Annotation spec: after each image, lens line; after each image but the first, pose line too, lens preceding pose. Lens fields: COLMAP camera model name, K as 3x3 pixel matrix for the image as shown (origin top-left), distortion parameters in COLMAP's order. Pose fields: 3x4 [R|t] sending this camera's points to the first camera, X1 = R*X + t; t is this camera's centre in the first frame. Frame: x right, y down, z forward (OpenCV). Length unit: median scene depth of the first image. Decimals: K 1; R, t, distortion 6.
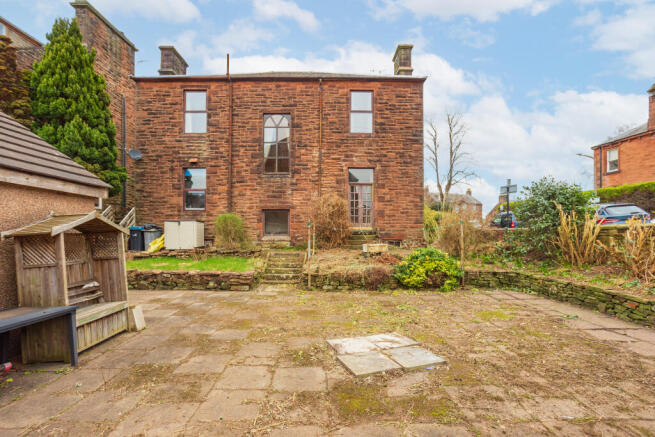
lens RADIAL K [[315.5, 0, 331.4], [0, 315.5, 230.7], [0, 0, 1]] dist [-0.024259, 0.005000]
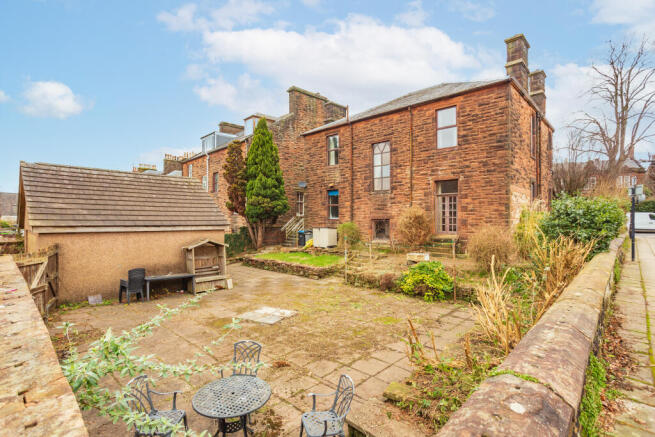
lens RADIAL K [[315.5, 0, 326.1], [0, 315.5, 218.7], [0, 0, 1]] dist [-0.024259, 0.005000]
pose [[0.722812, -0.005192, -0.691026, 0.542482], [0.005507, 0.999983, -0.001752, -0.068384], [0.691023, -0.002539, 0.722828, -0.059861]]
